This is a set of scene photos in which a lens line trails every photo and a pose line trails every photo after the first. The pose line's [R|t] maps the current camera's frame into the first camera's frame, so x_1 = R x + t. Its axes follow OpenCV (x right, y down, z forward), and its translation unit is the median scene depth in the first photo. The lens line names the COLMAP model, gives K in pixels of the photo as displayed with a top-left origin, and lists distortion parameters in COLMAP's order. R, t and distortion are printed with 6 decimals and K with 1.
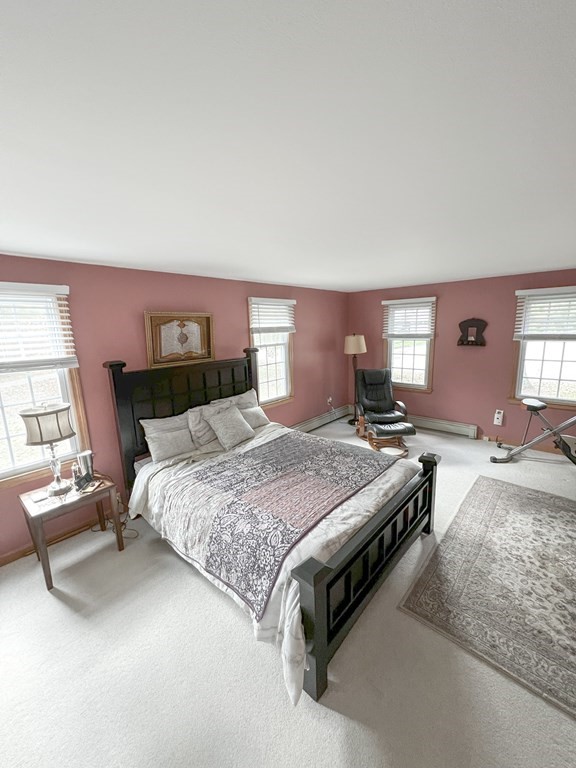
lens RADIAL K [[306.2, 0, 288.0], [0, 306.2, 384.0], [0, 0, 1]] dist [0.001276, 0.000093]
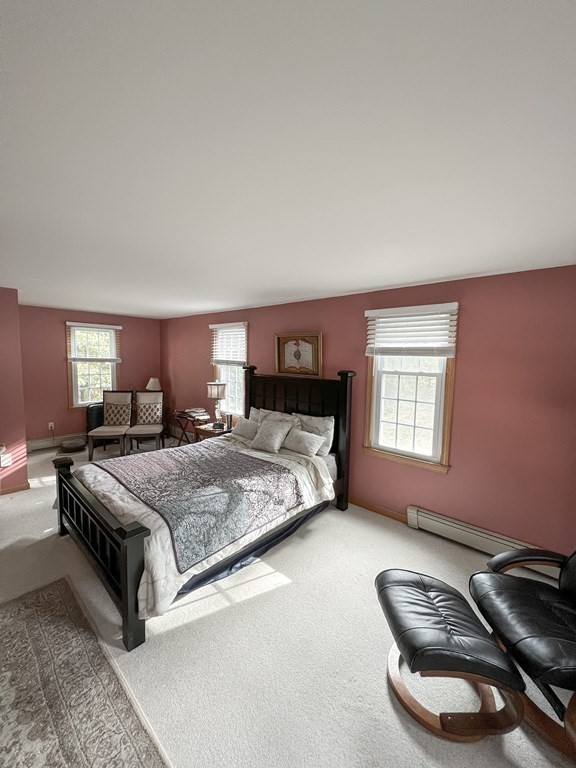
lens RADIAL K [[306.2, 0, 288.0], [0, 306.2, 384.0], [0, 0, 1]] dist [0.001276, 0.000093]
pose [[0.003025, 0.119407, -0.992841, 0.916170], [-0.207205, 0.971373, 0.116194, -0.185746], [0.978293, 0.205370, 0.027680, 1.046565]]
